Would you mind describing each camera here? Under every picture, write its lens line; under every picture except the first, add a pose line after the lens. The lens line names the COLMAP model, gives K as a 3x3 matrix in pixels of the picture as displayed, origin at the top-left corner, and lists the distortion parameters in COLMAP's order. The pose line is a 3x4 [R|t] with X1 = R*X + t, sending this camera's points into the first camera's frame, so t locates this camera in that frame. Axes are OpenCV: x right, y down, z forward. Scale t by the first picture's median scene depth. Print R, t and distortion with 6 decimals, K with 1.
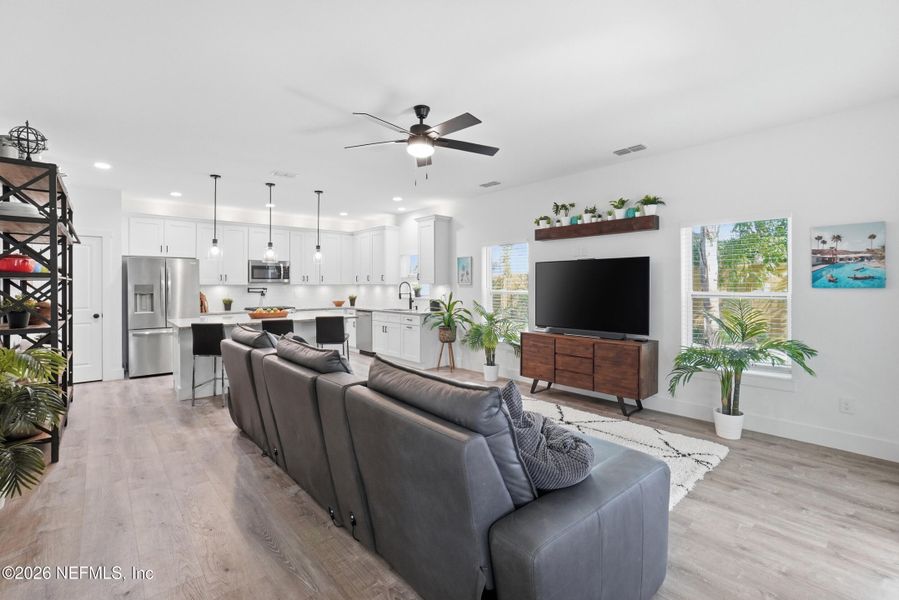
lens RADIAL K [[408.4, 0, 448.9], [0, 408.4, 291.6], [0, 0, 1]] dist [-0.002910, 0.000233]
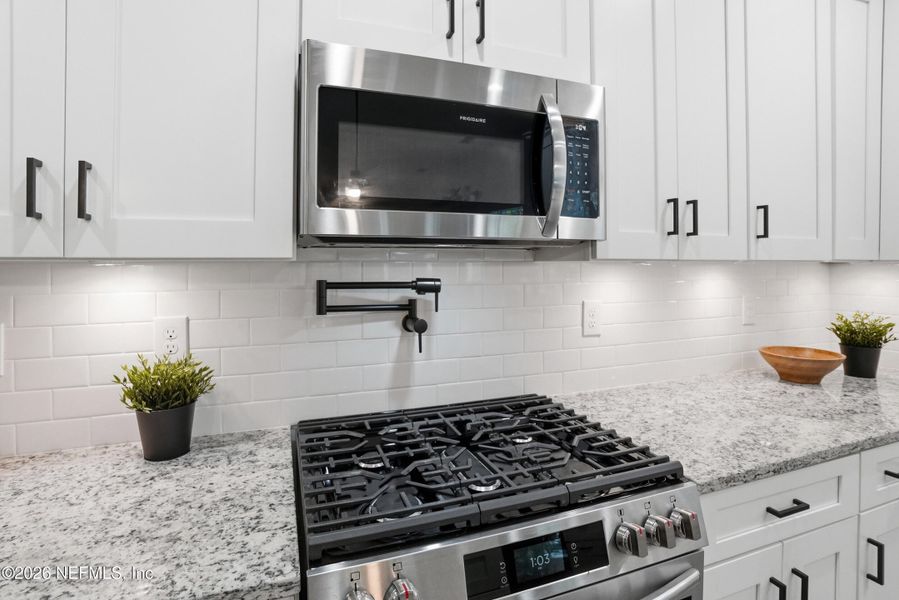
lens RADIAL K [[447.1, 0, 440.1], [0, 447.1, 268.4], [0, 0, 1]] dist [-0.031508, 0.001205]
pose [[0.938581, 0.001874, -0.345053, -0.407759], [-0.006662, 0.999897, -0.012690, -0.012417], [0.344994, 0.014209, 0.938498, 0.886668]]
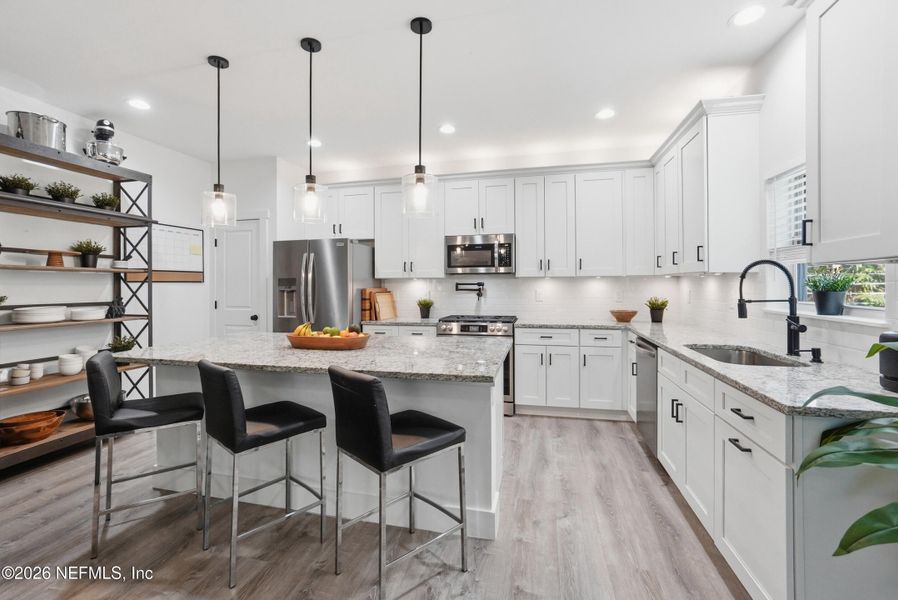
lens RADIAL K [[408.0, 0, 439.8], [0, 408.0, 286.3], [0, 0, 1]] dist [-0.002910, 0.000233]
pose [[0.583771, 0.002437, -0.811915, -0.008239], [-0.009020, 0.999953, -0.003484, -0.002001], [0.811868, 0.009357, 0.583766, 0.635704]]
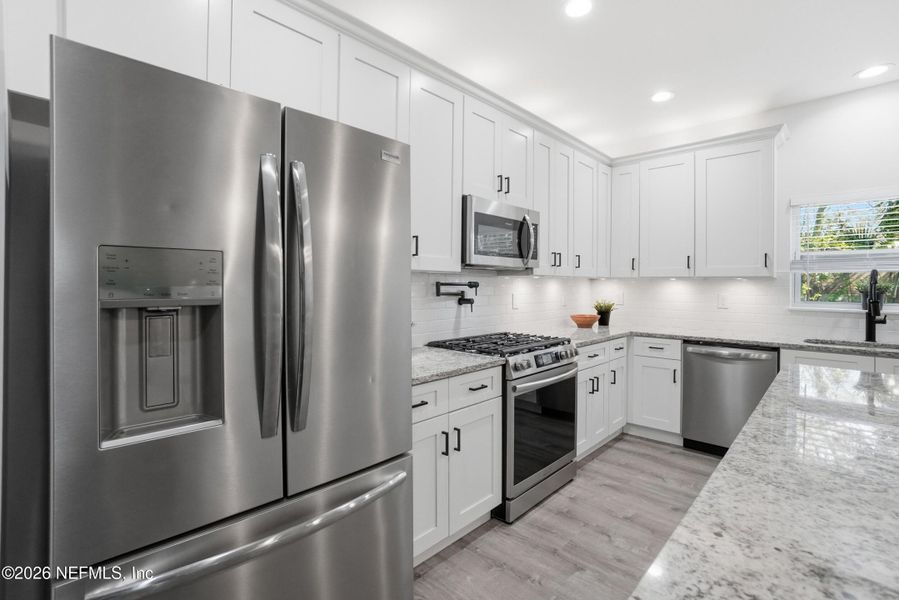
lens RADIAL K [[408.4, 0, 454.9], [0, 408.4, 292.8], [0, 0, 1]] dist [-0.002910, 0.000233]
pose [[0.994056, 0.005363, 0.108739, -0.528334], [-0.005486, 0.999985, 0.000832, -0.000631], [-0.108733, -0.001424, 0.994070, 0.673711]]
